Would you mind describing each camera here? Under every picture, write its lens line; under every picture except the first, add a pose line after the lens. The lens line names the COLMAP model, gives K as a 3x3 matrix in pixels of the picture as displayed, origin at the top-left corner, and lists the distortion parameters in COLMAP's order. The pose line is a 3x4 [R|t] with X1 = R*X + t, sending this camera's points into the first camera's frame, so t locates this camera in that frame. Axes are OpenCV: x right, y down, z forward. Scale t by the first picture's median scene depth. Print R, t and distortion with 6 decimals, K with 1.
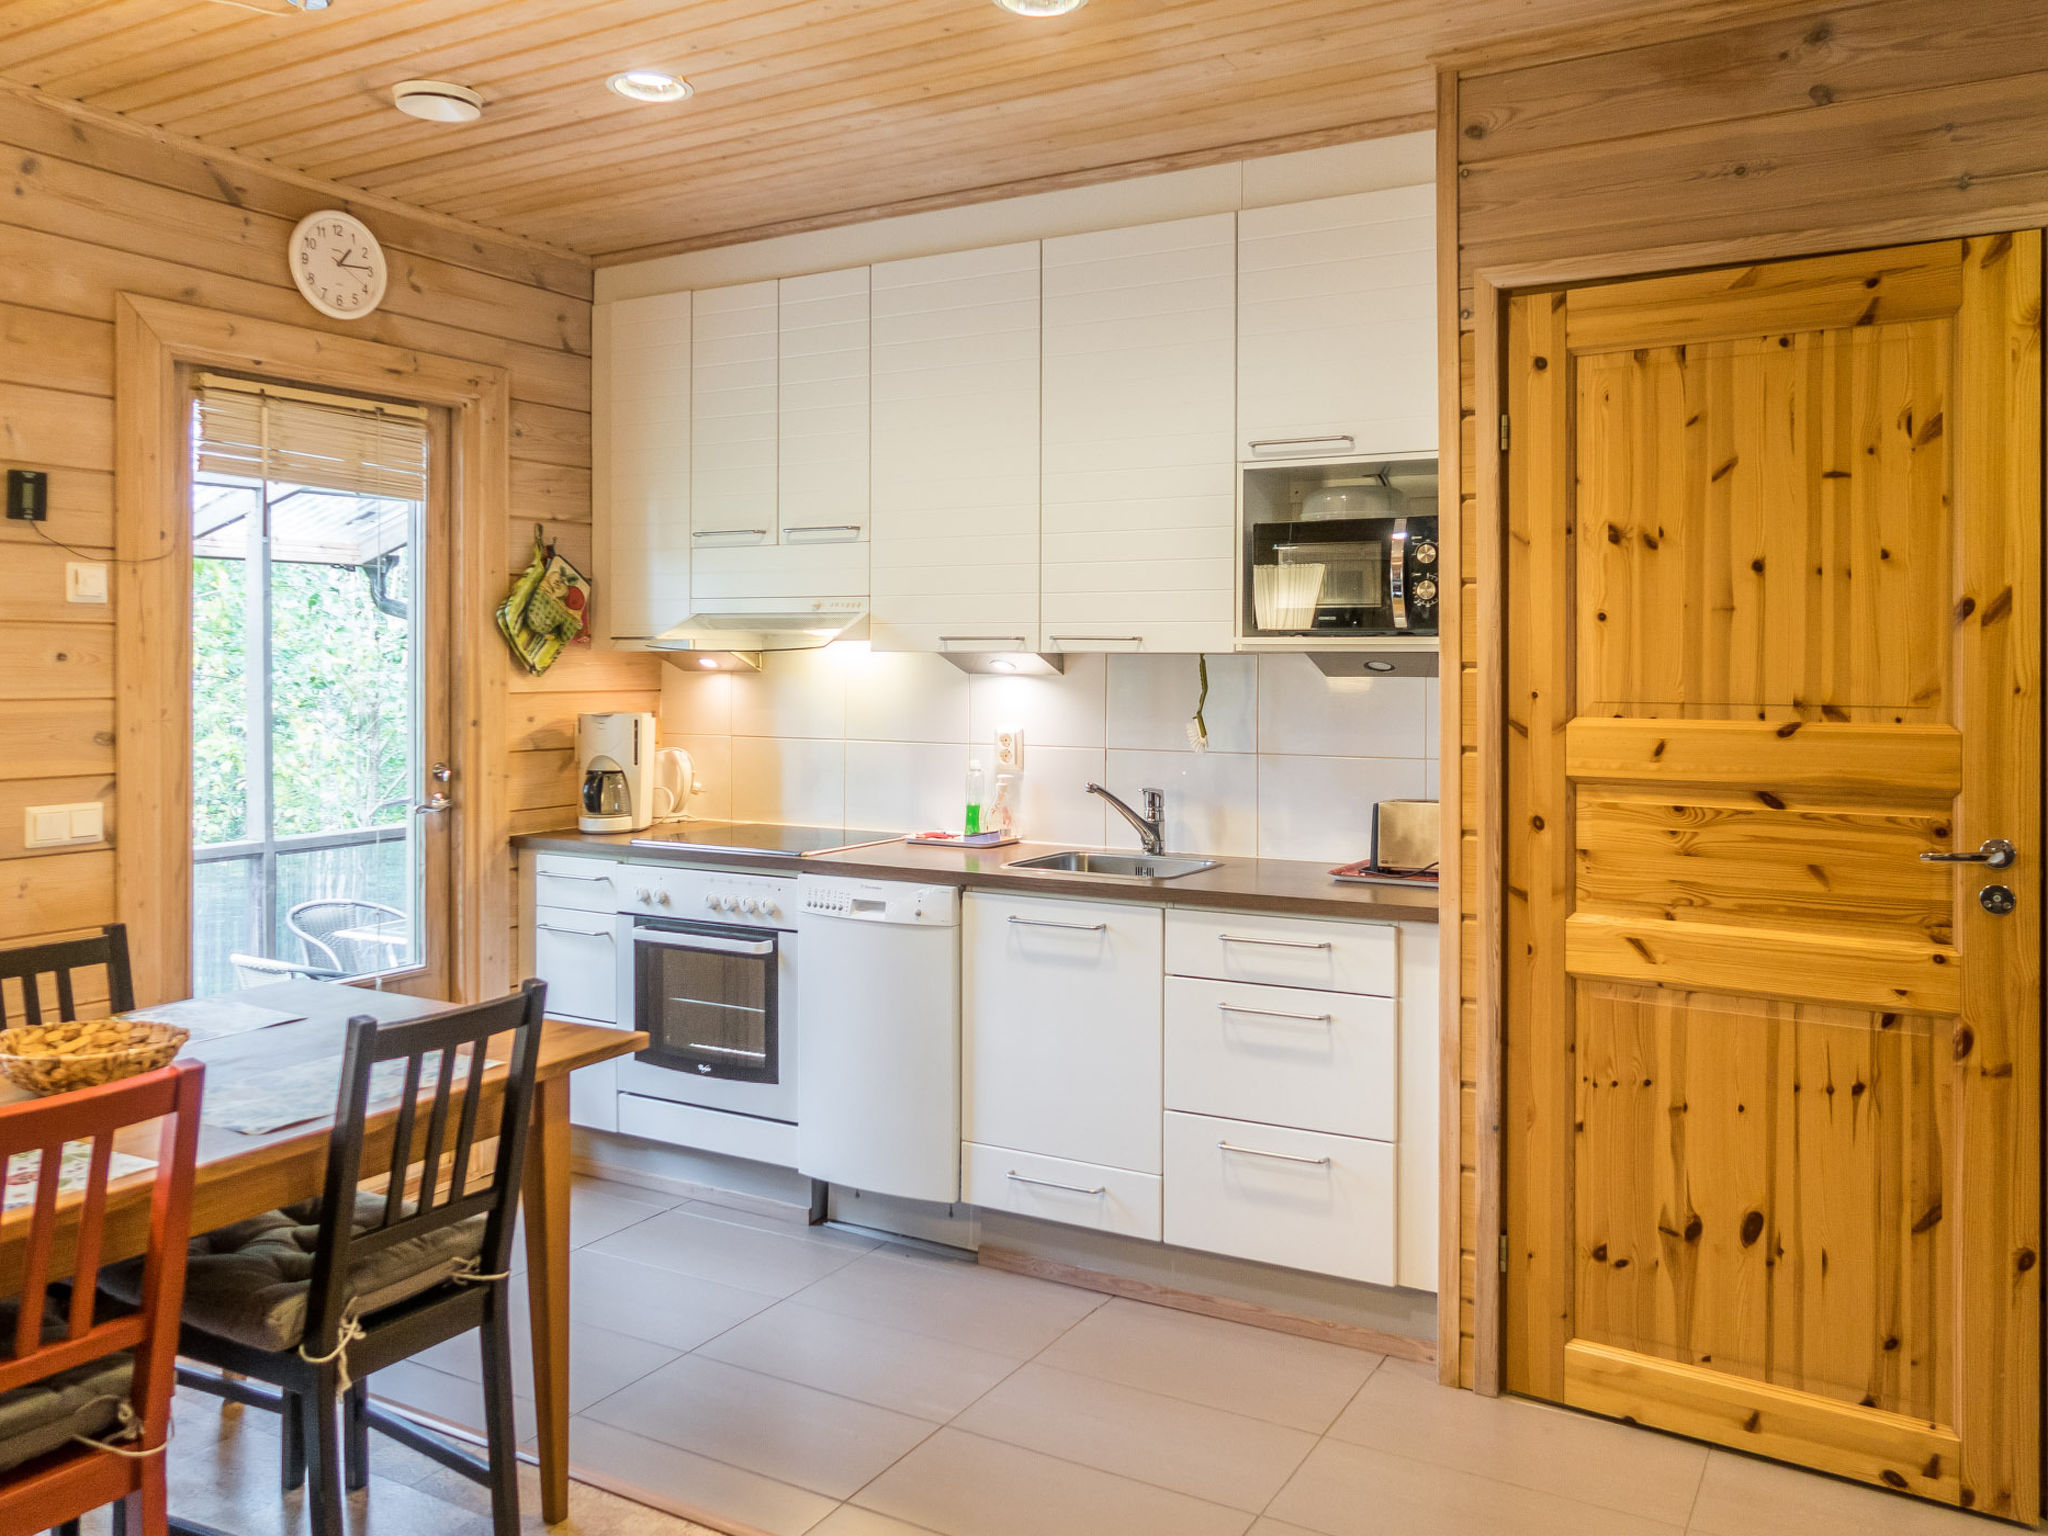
lens RADIAL K [[1623.1, 0, 1005.6], [0, 1623.1, 668.9], [0, 0, 1]] dist [-0.027564, 0.022336]
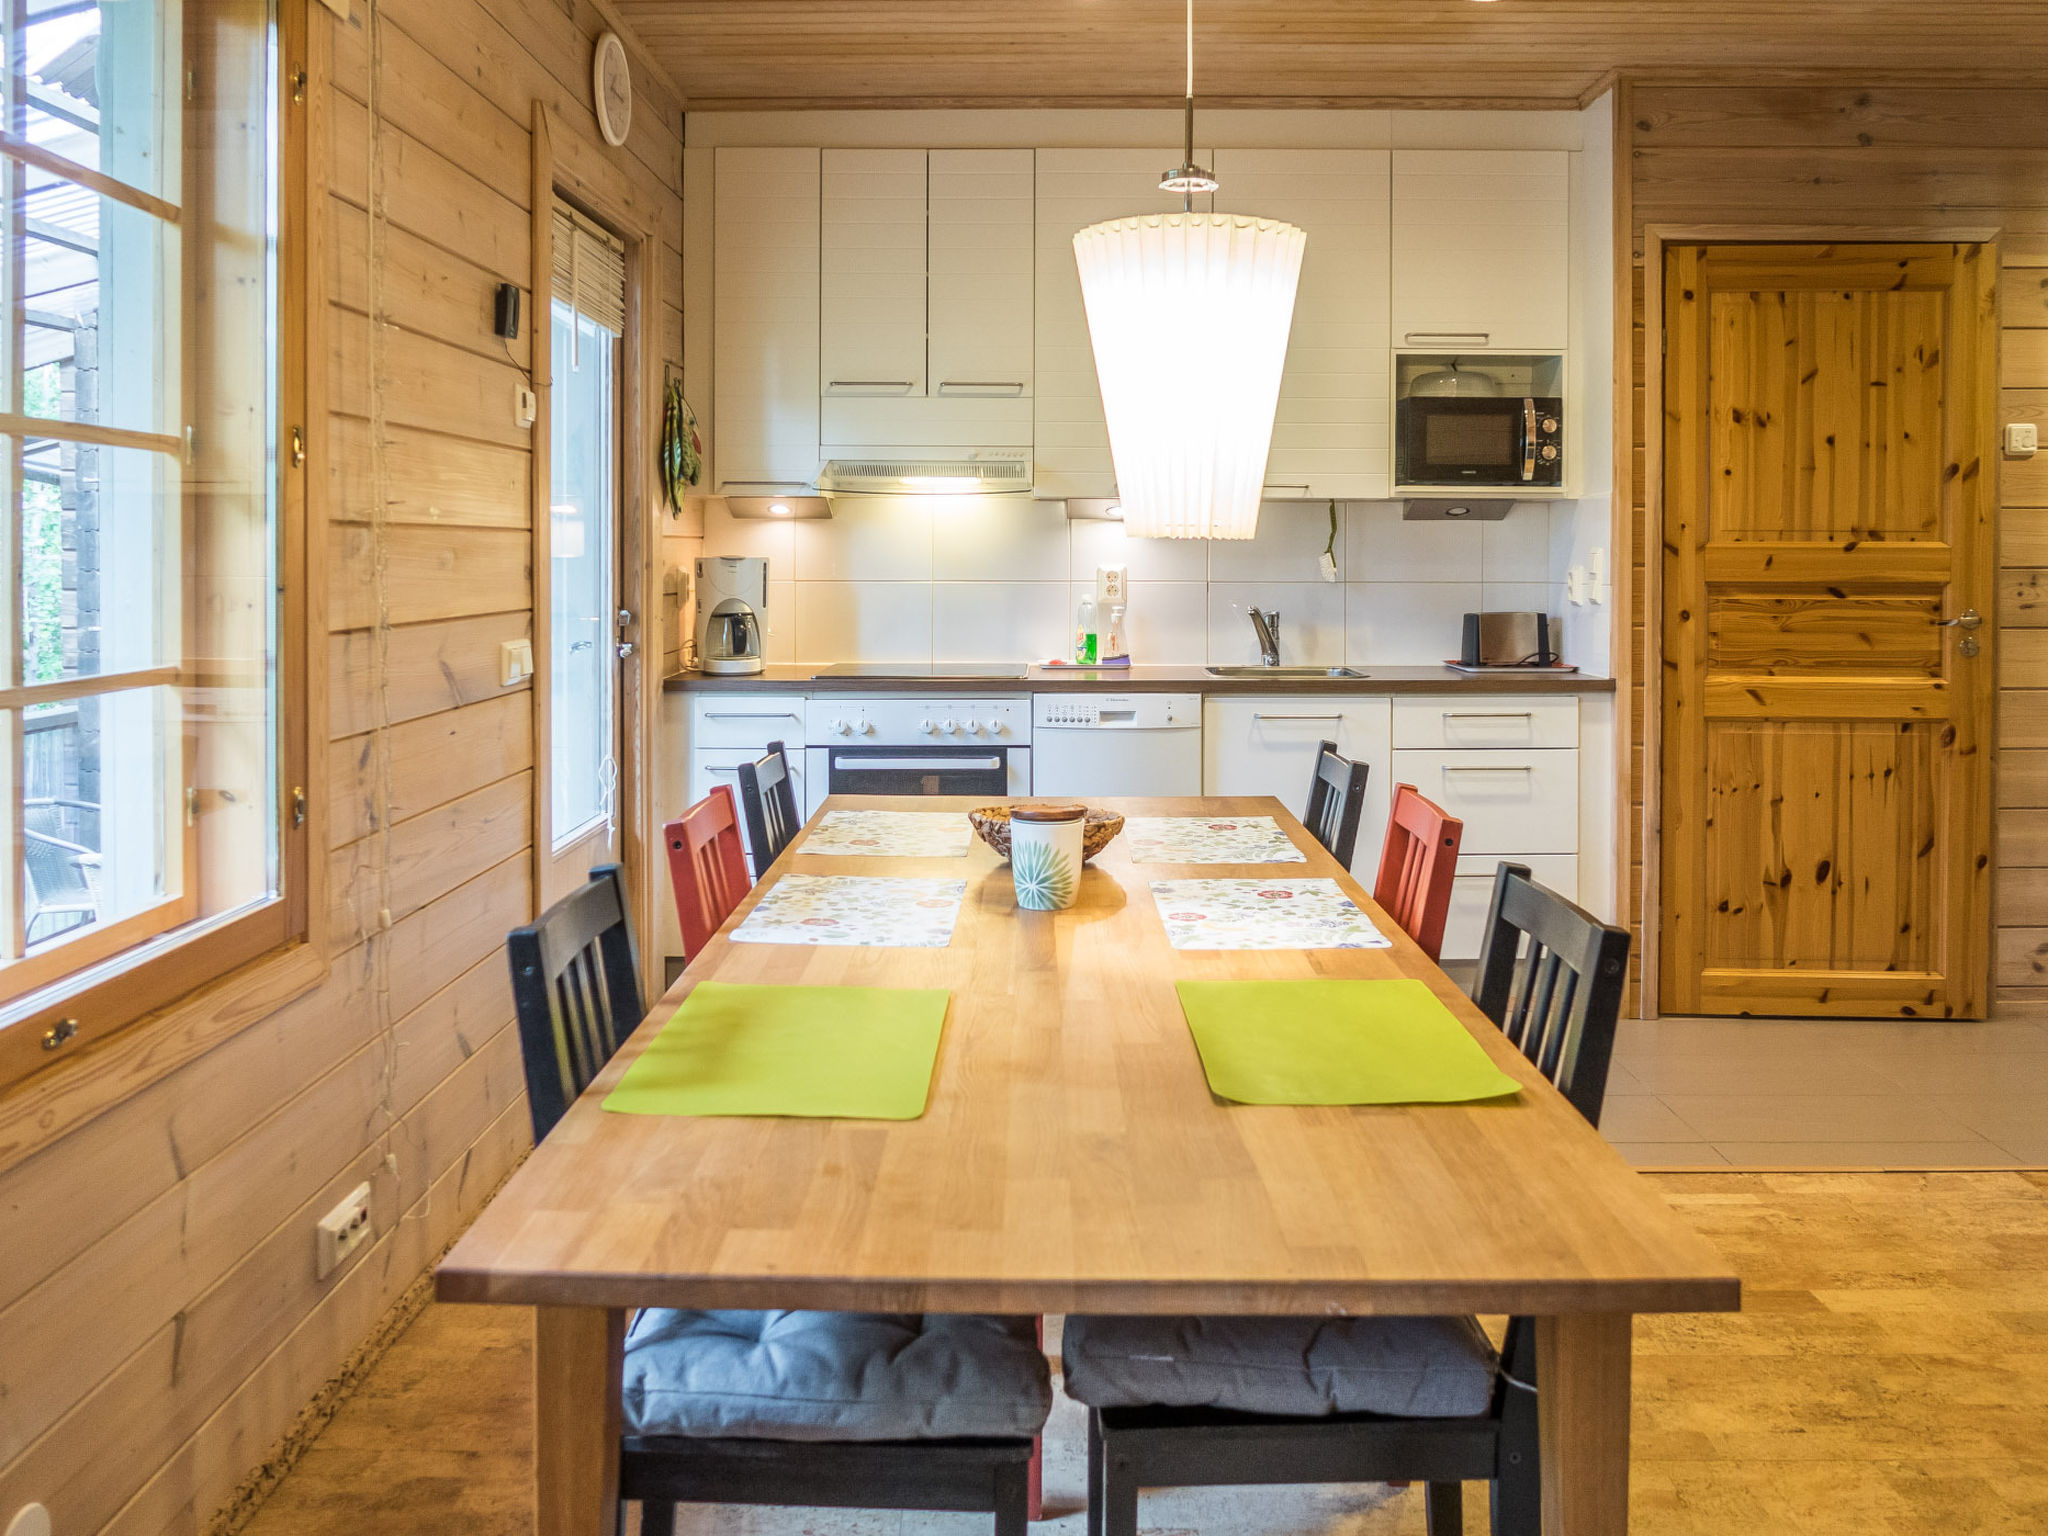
lens RADIAL K [[1623.1, 0, 1023.5], [0, 1623.1, 580.4], [0, 0, 1]] dist [-0.027564, 0.022336]
pose [[0.858776, -0.008578, 0.512279, -0.933047], [0.001661, 0.999901, 0.013960, 0.044191], [-0.512348, -0.011138, 0.858706, 0.068164]]
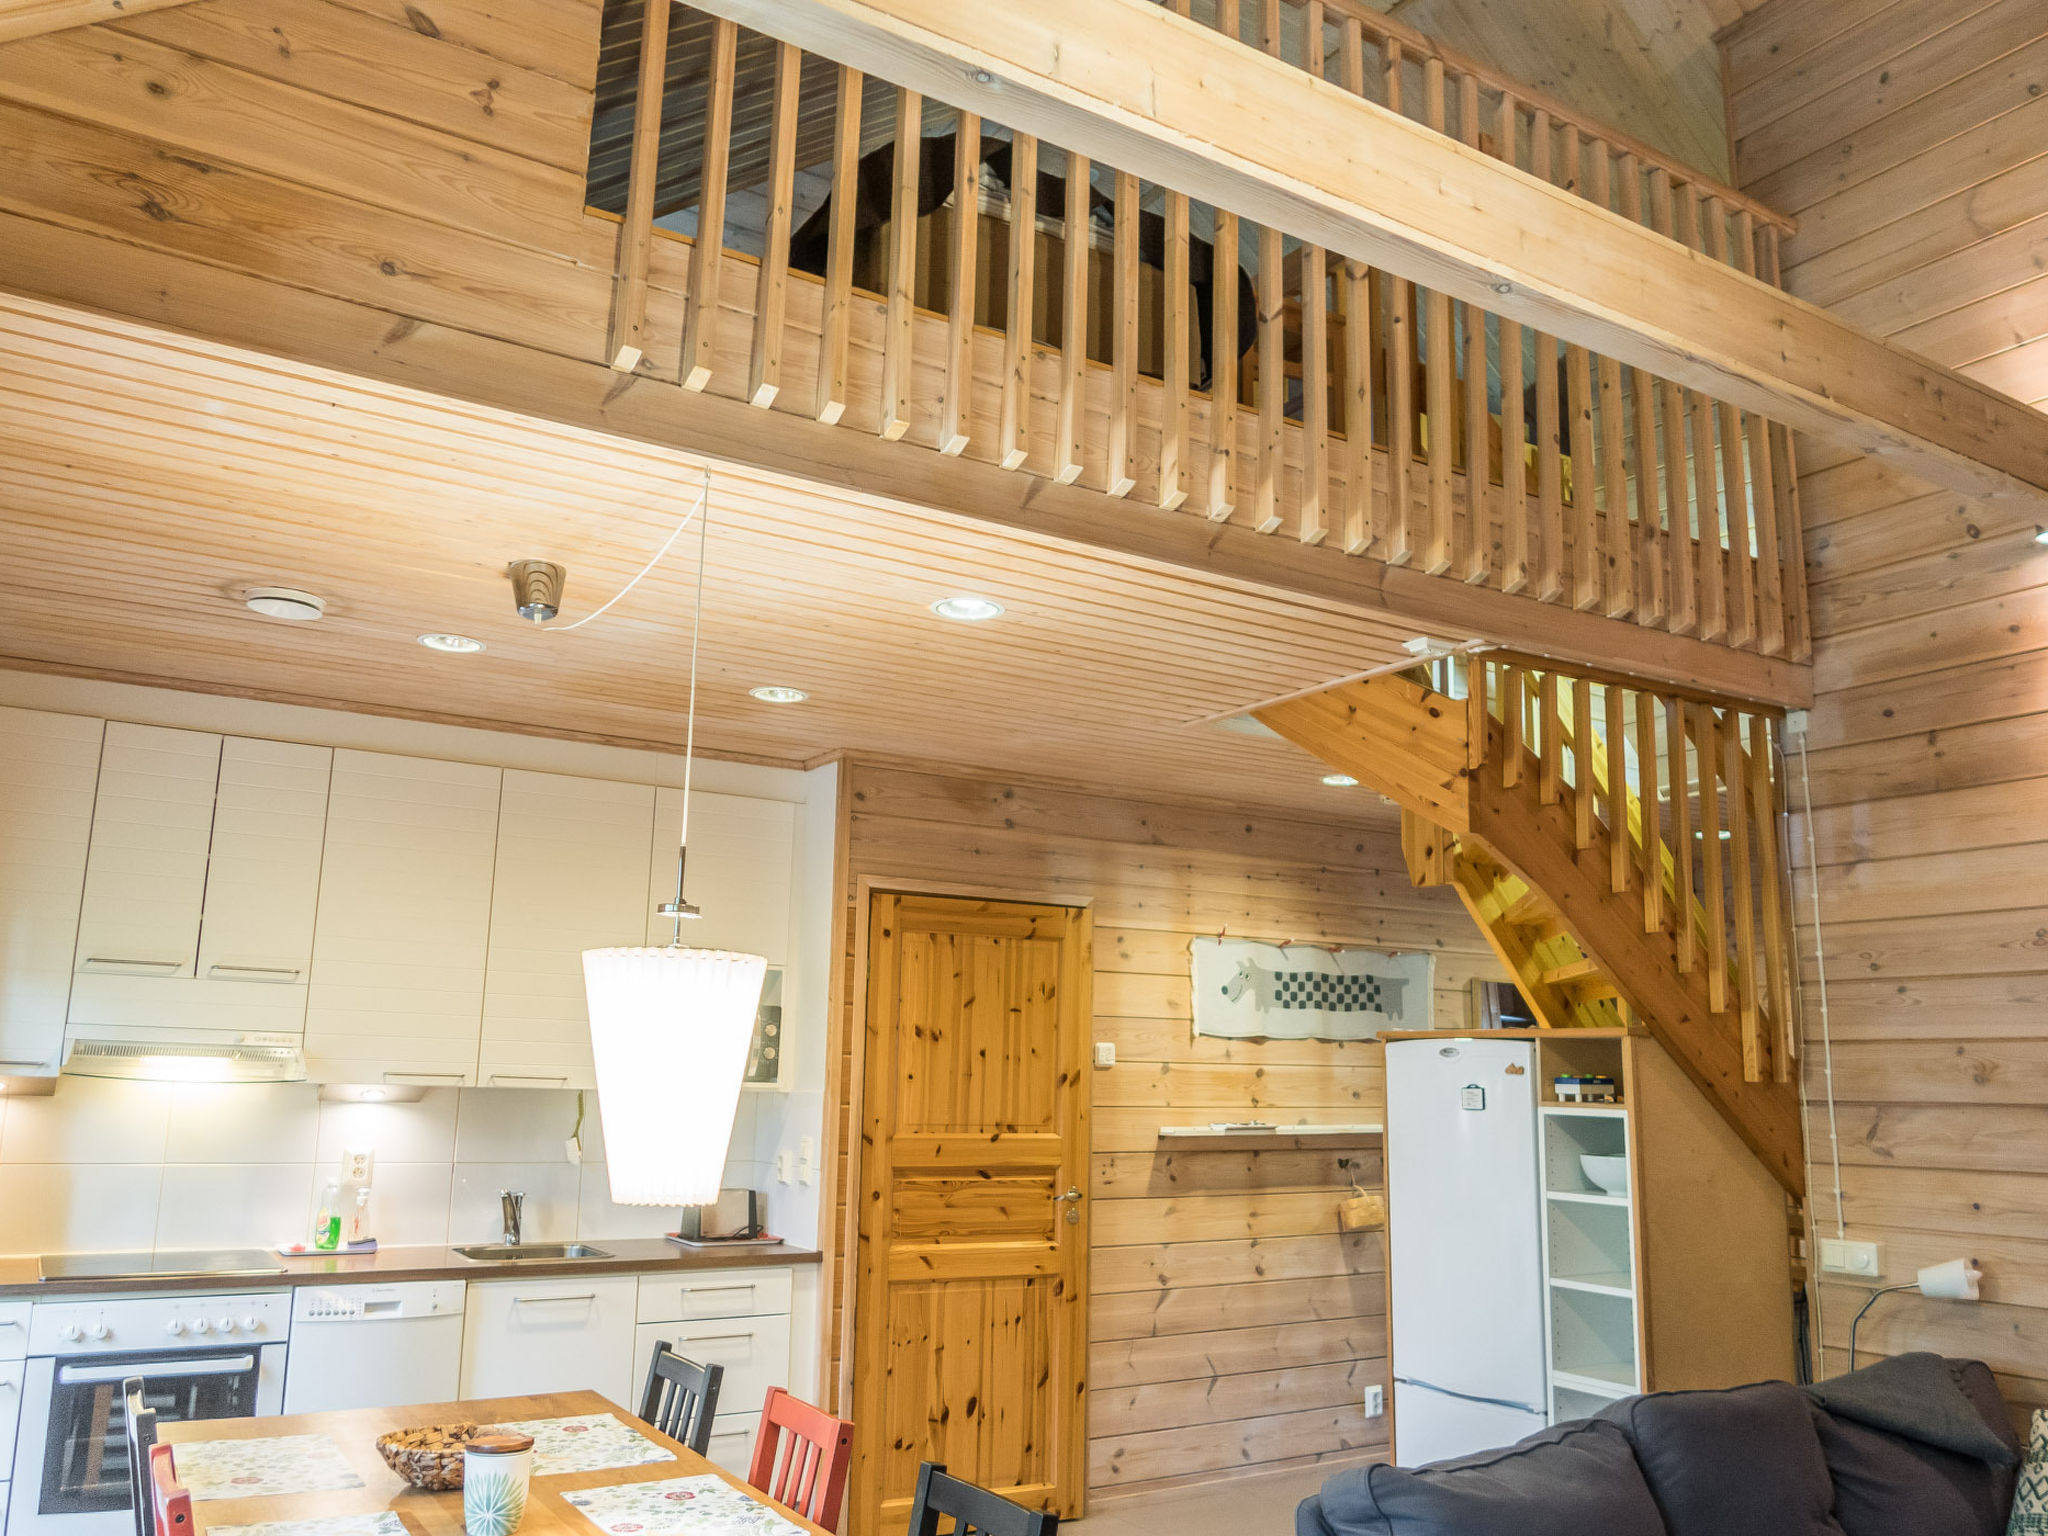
lens RADIAL K [[1623.1, 0, 1007.2], [0, 1623.1, 777.0], [0, 0, 1]] dist [-0.027564, 0.022336]
pose [[0.455656, 0.165917, 0.874557, -1.242959], [-0.019652, 0.984111, -0.176462, -0.044550], [-0.889939, 0.063220, 0.451677, 0.054080]]
